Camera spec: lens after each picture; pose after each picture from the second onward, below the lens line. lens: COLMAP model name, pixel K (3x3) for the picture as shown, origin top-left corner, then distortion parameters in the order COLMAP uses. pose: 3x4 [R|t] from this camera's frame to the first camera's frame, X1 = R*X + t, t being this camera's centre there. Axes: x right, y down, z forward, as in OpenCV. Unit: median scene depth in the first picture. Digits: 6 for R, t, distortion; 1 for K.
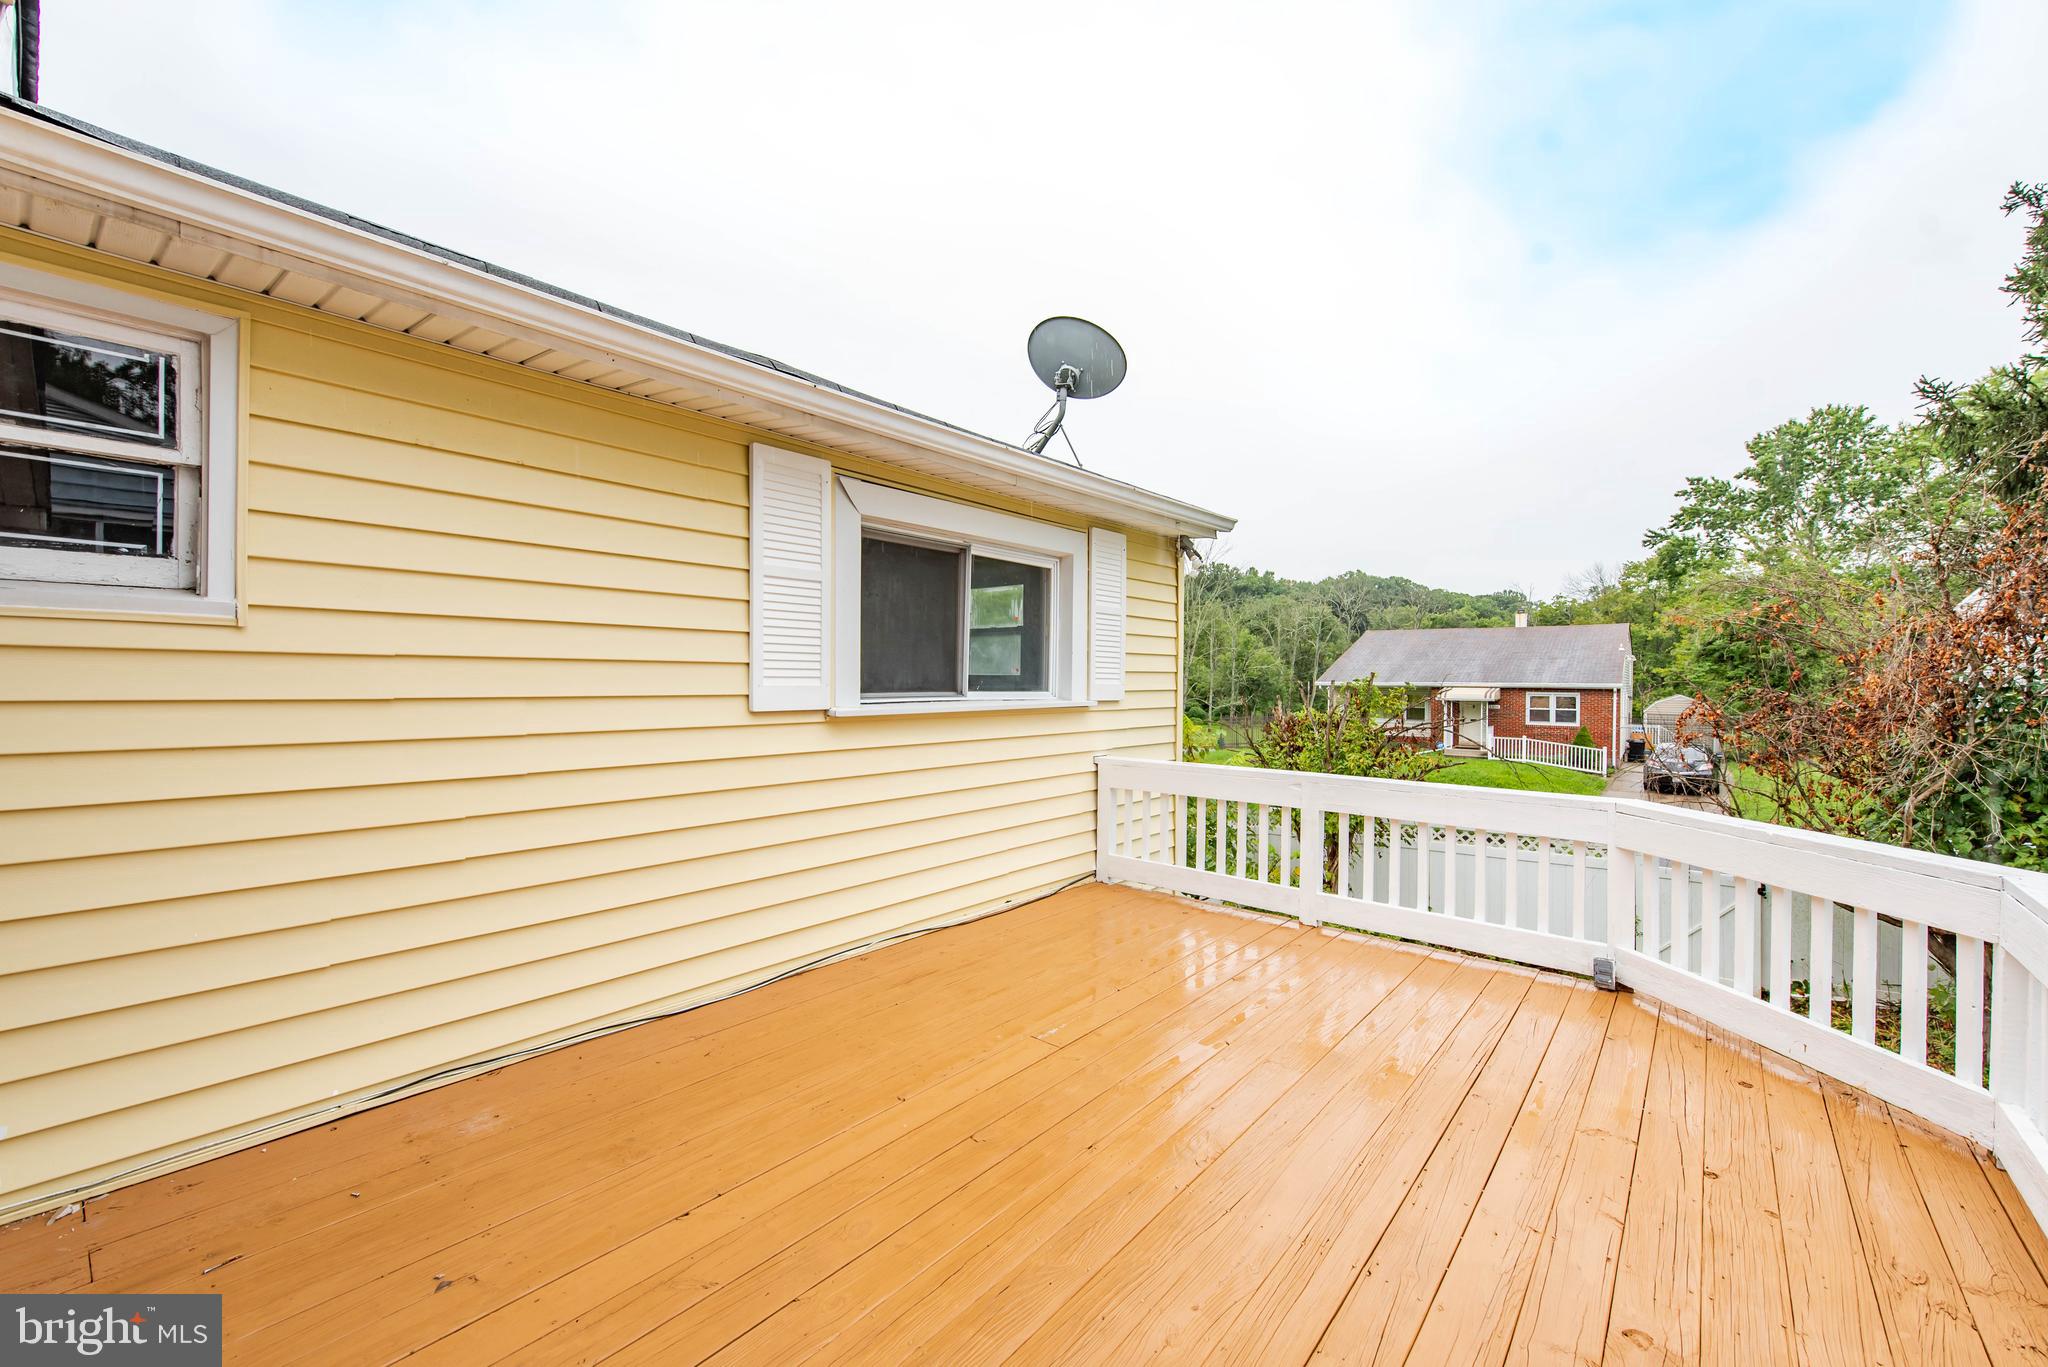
lens RADIAL K [[830.2, 0, 1031.0], [0, 830.2, 677.4], [0, 0, 1]] dist [0.009539, -0.003802]
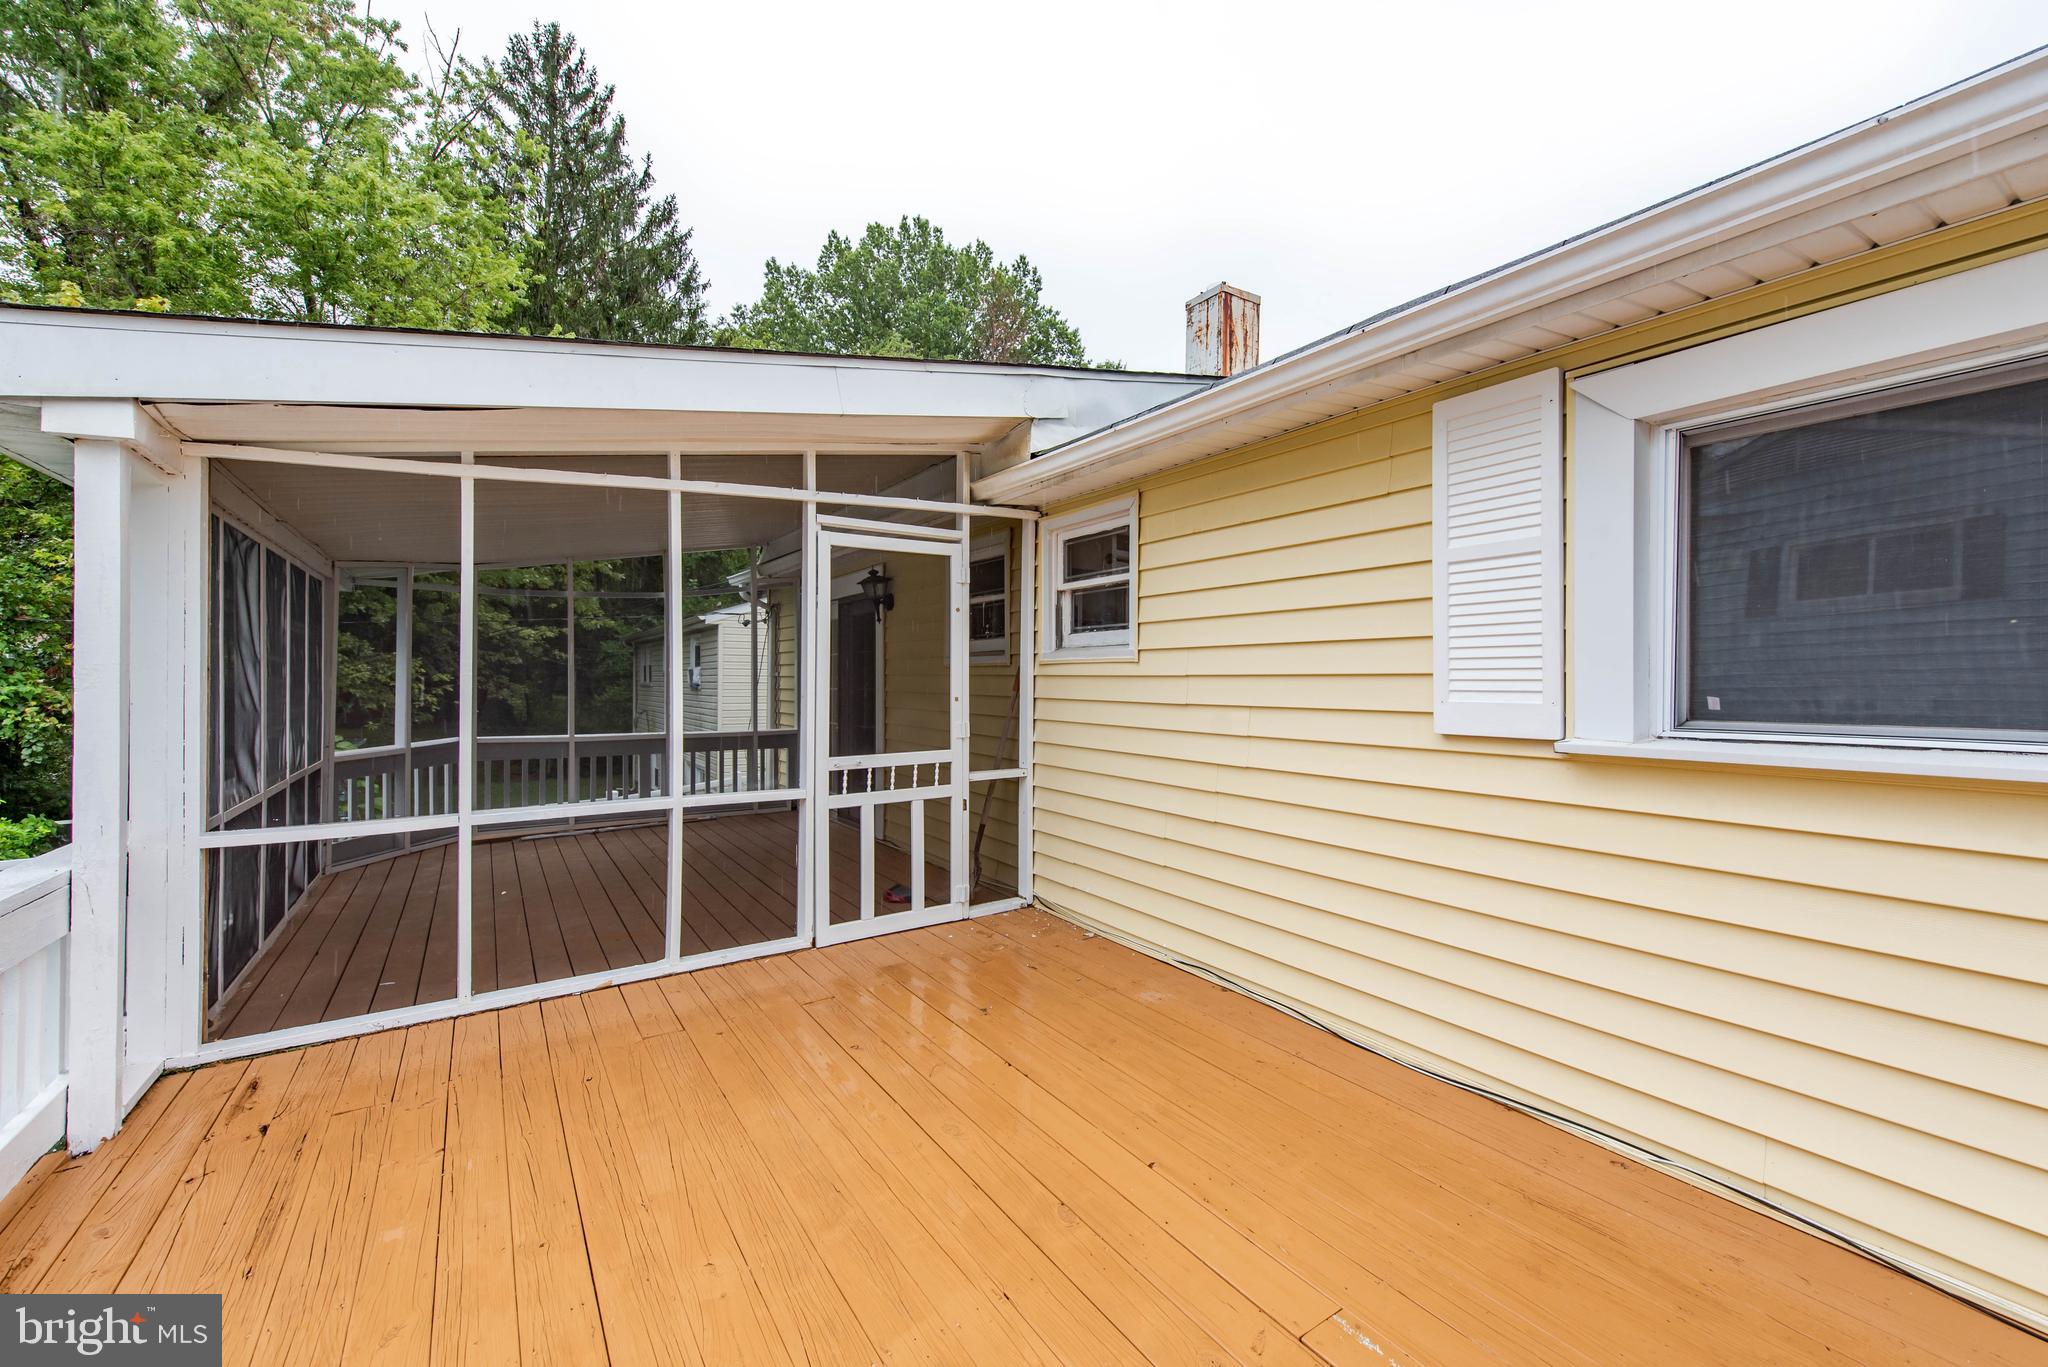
lens RADIAL K [[830.2, 0, 1044.4], [0, 830.2, 679.1], [0, 0, 1]] dist [0.009539, -0.003802]
pose [[-0.290577, -0.020450, -0.956633, 0.596508], [-0.011414, 0.999775, -0.017905, 0.007667], [0.956783, 0.005717, -0.290745, 0.932082]]
